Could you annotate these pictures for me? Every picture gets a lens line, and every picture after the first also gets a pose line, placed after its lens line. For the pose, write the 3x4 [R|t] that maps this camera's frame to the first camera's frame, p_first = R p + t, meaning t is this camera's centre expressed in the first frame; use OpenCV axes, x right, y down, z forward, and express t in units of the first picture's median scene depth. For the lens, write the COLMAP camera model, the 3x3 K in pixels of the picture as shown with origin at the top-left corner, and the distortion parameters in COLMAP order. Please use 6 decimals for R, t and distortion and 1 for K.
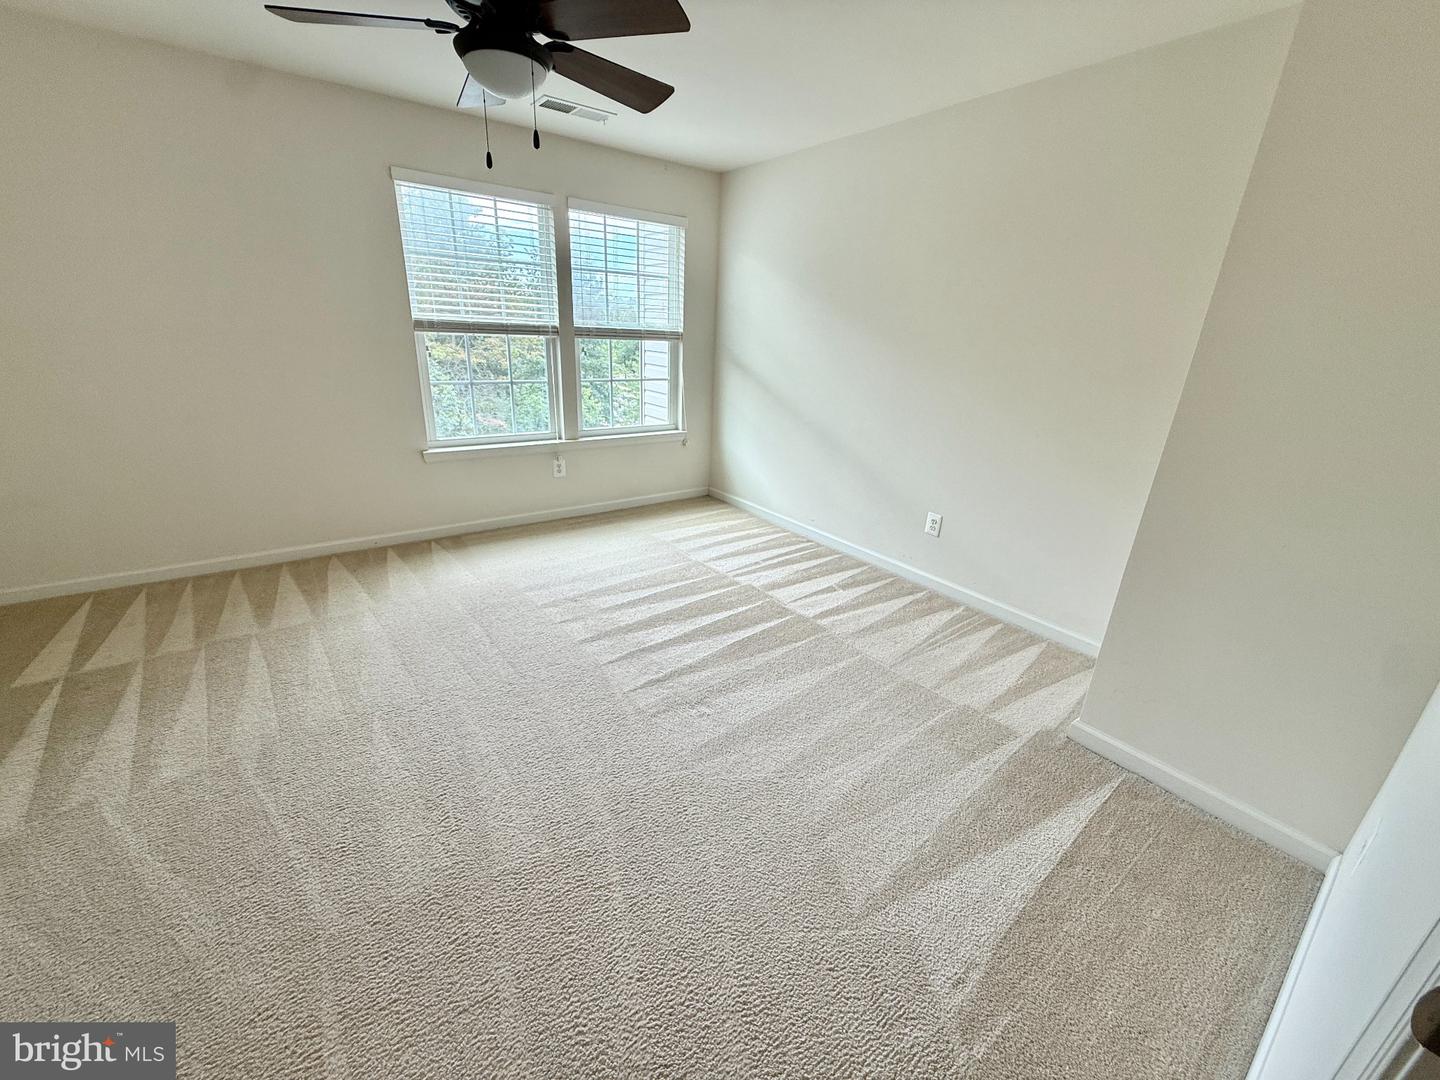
lens RADIAL K [[575.2, 0, 719.2], [0, 575.2, 542.6], [0, 0, 1]] dist [-0.002977, -0.000907]
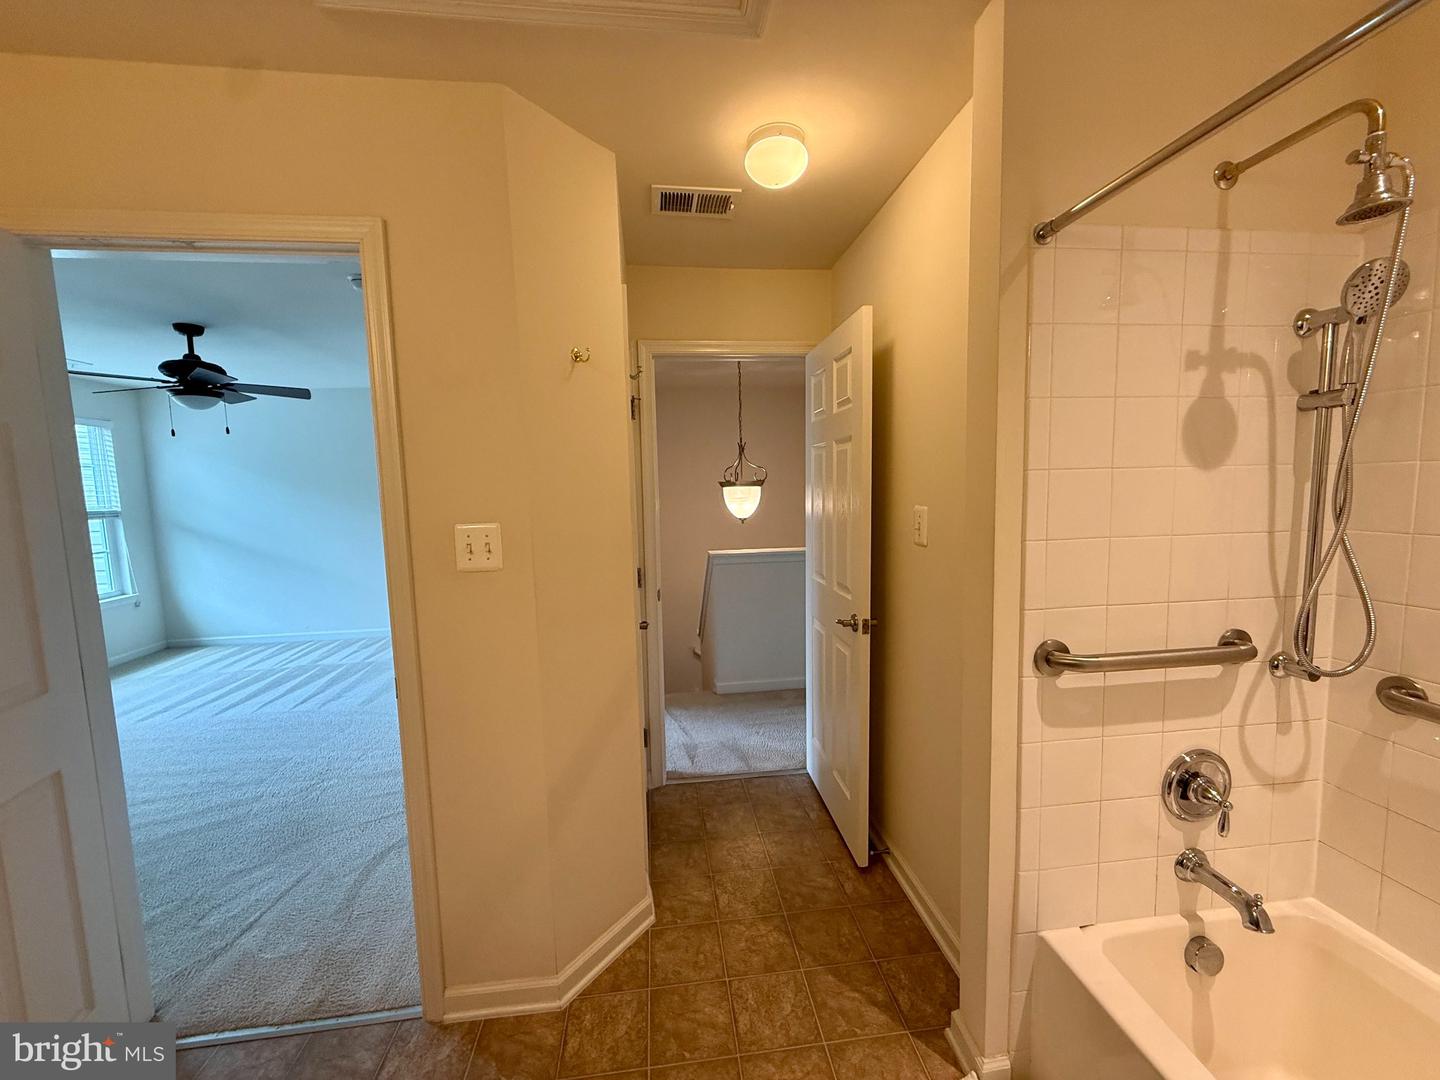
lens RADIAL K [[575.2, 0, 724.4], [0, 575.2, 540.3], [0, 0, 1]] dist [-0.002977, -0.000907]
pose [[0.480979, -0.138939, 0.865653, -0.622166], [0.345228, 0.937608, -0.041330, 0.200598], [-0.805901, 0.318726, 0.498936, -0.682710]]
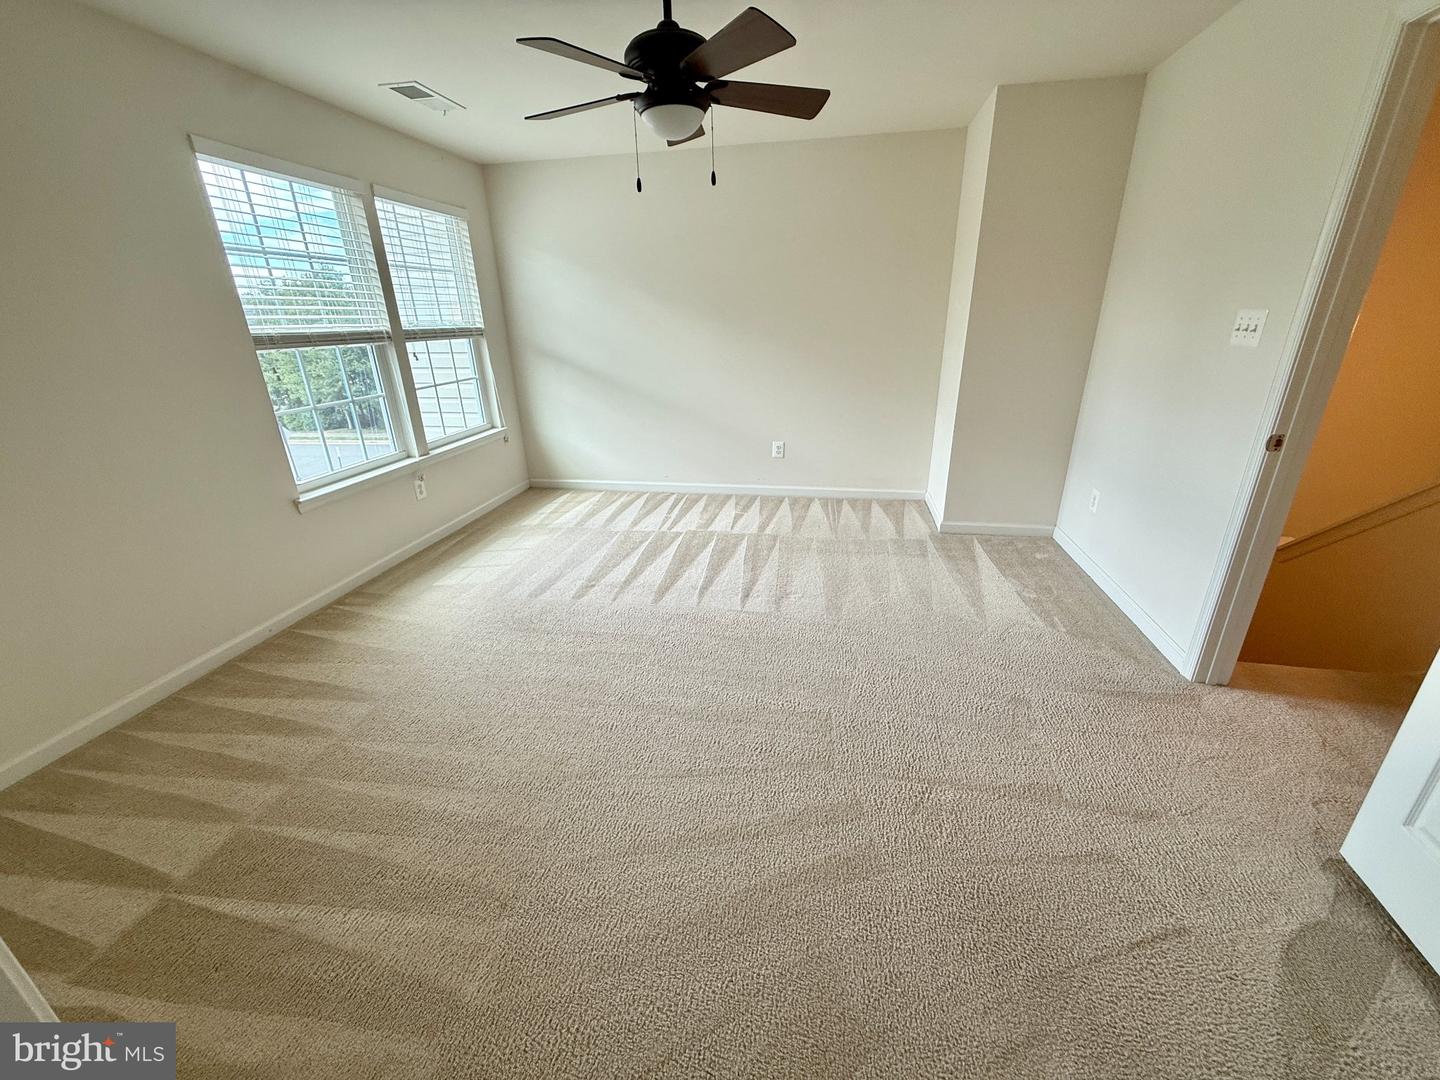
lens RADIAL K [[575.2, 0, 723.0], [0, 575.2, 544.6], [0, 0, 1]] dist [-0.002977, -0.000907]
pose [[0.728371, -0.308923, 0.611590, -0.615710], [0.288519, 0.947884, 0.135179, -0.039390], [-0.621476, 0.077995, 0.779541, 0.018206]]
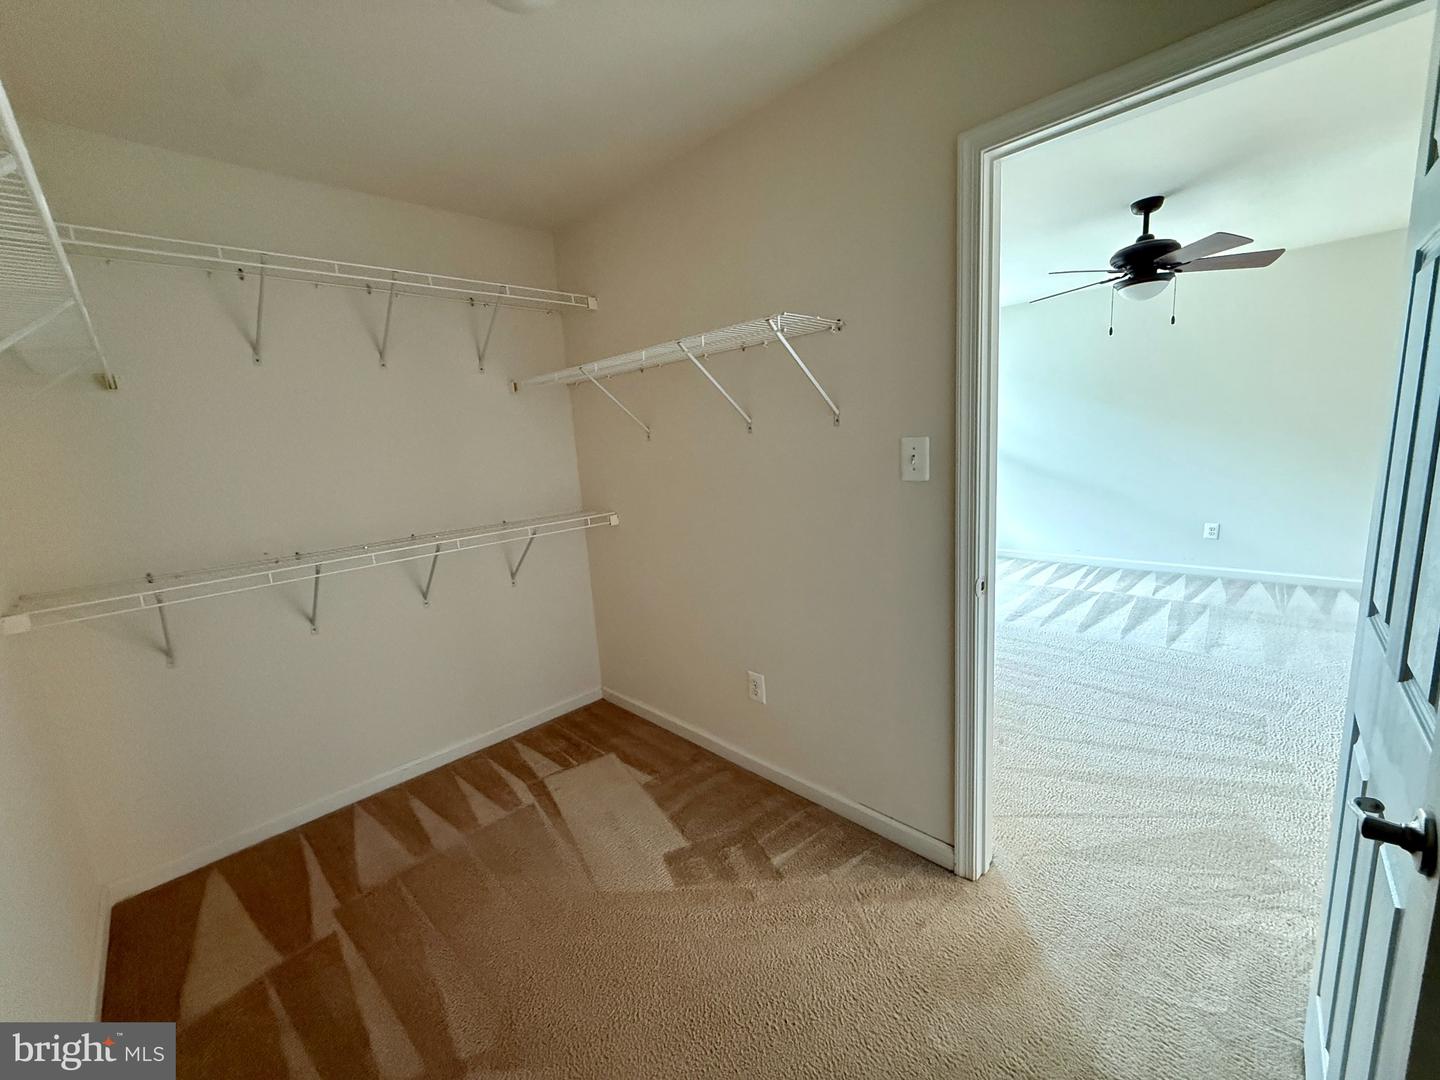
lens RADIAL K [[575.2, 0, 715.8], [0, 575.2, 540.1], [0, 0, 1]] dist [-0.002977, -0.000907]
pose [[0.983612, -0.133603, 0.121065, -0.968153], [0.153402, 0.972974, -0.172599, 0.044656], [-0.094734, 0.188342, 0.977524, -0.258942]]
